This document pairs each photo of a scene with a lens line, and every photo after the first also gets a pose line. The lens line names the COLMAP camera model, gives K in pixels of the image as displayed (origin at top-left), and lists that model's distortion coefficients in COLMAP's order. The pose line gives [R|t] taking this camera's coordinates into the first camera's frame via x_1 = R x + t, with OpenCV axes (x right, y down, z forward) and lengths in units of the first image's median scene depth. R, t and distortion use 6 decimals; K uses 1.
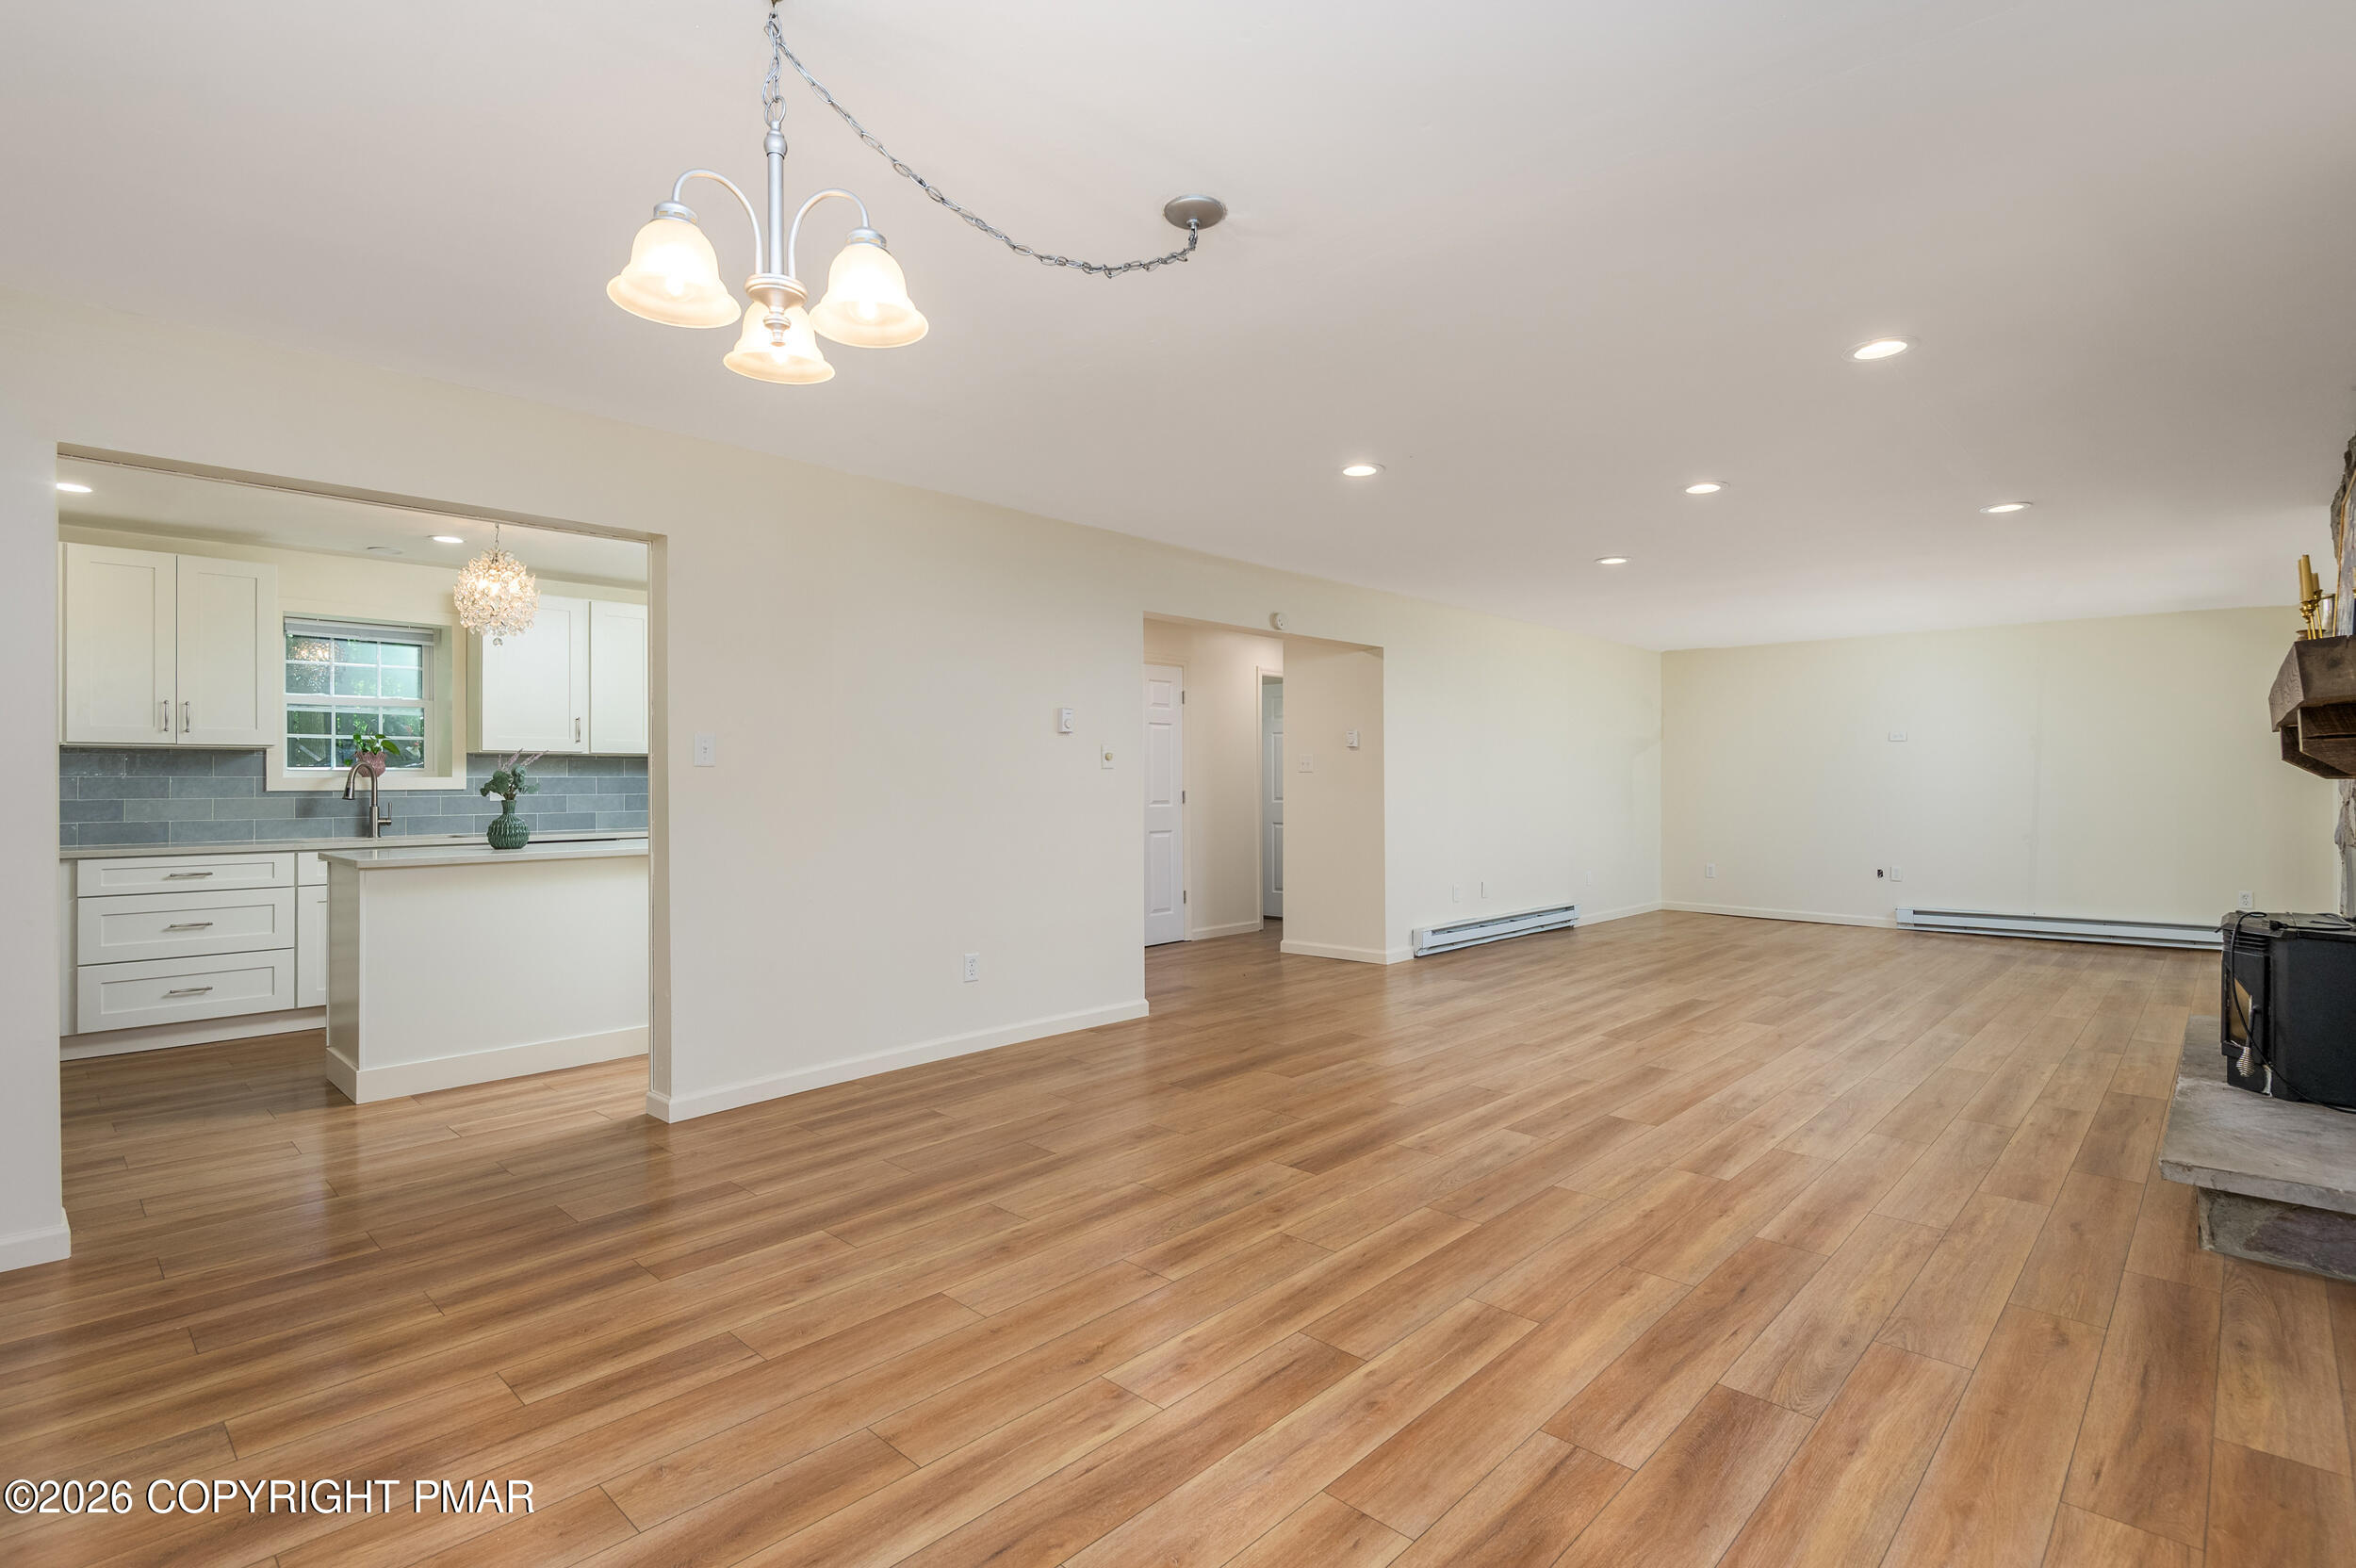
lens RADIAL K [[1146.2, 0, 1186.0], [0, 1146.2, 770.7], [0, 0, 1]] dist [0.001340, -0.000720]
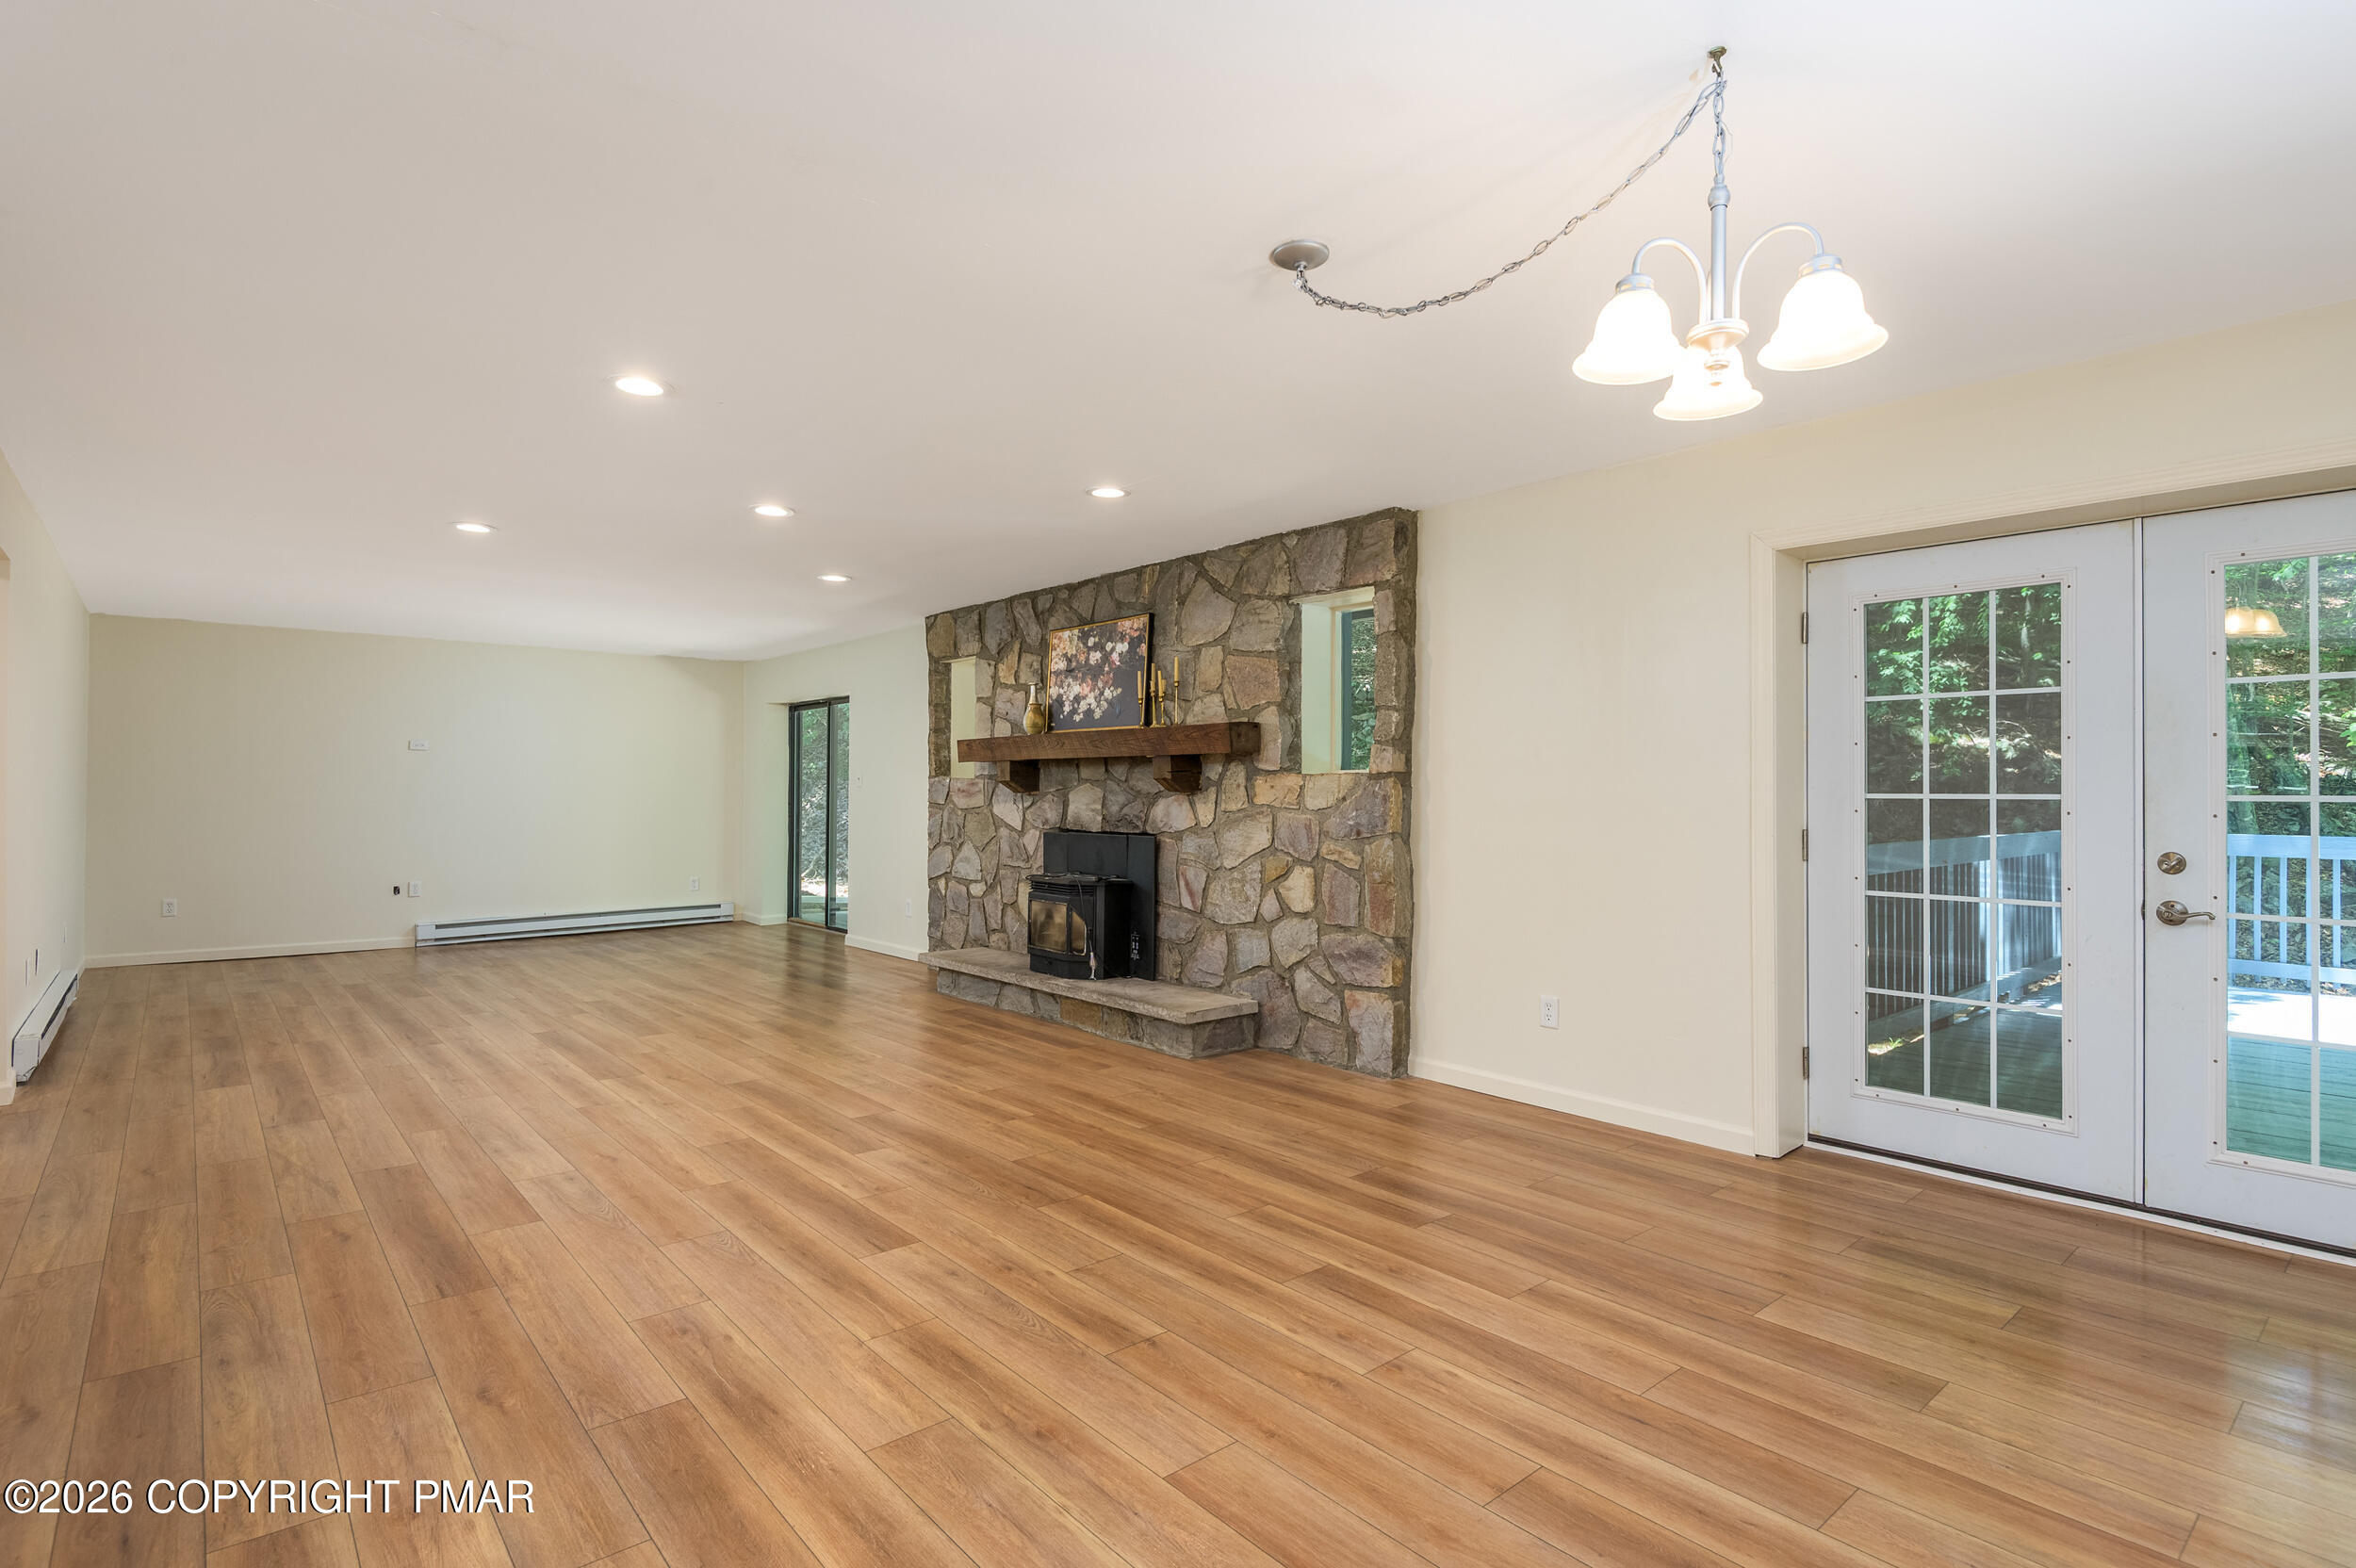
lens RADIAL K [[1146.2, 0, 1186.0], [0, 1146.2, 770.7], [0, 0, 1]] dist [0.001340, -0.000720]
pose [[0.092965, 0.017341, 0.995518, -0.834314], [-0.009108, 0.999821, -0.016565, 0.000804], [-0.995628, -0.007528, 0.093106, 0.787543]]
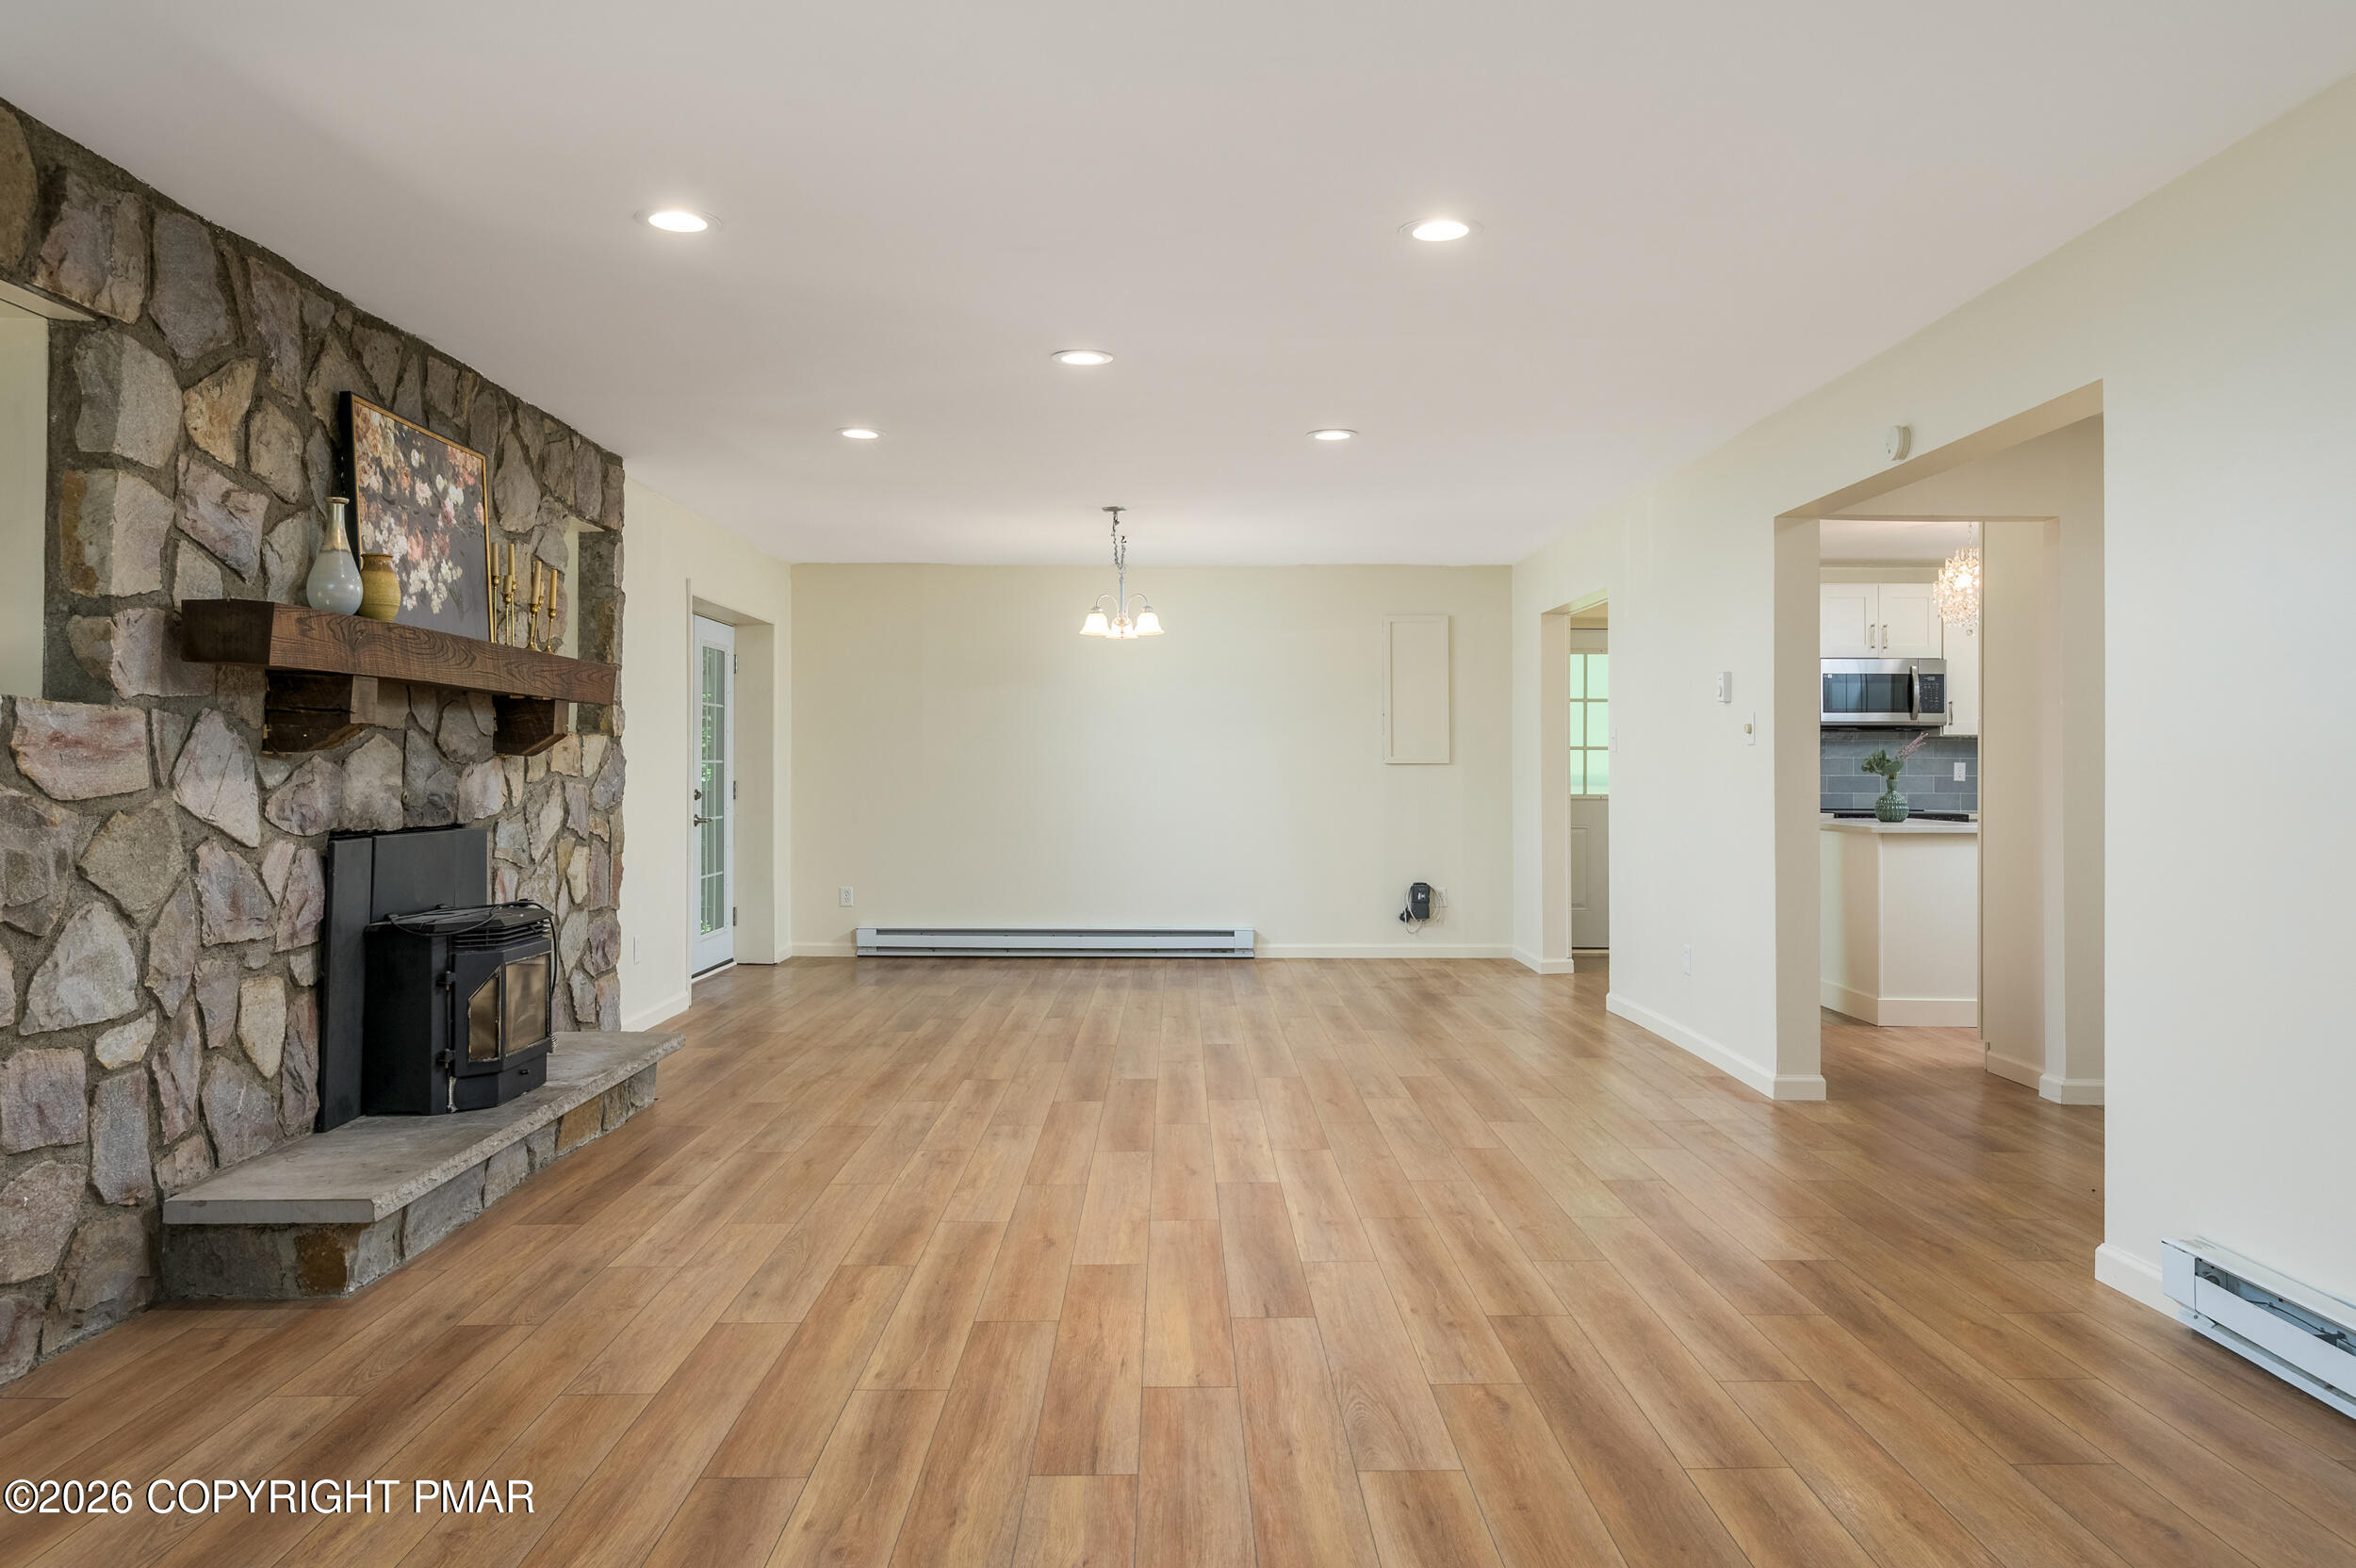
lens RADIAL K [[1750.9, 0, 1176.6], [0, 1750.9, 721.0], [0, 0, 1]] dist [-0.003815, -0.003160]
pose [[-0.723697, -0.020712, -0.689807, 1.782775], [0.003964, 0.999408, -0.034166, 0.035599], [0.690106, -0.027460, -0.723187, 2.783136]]
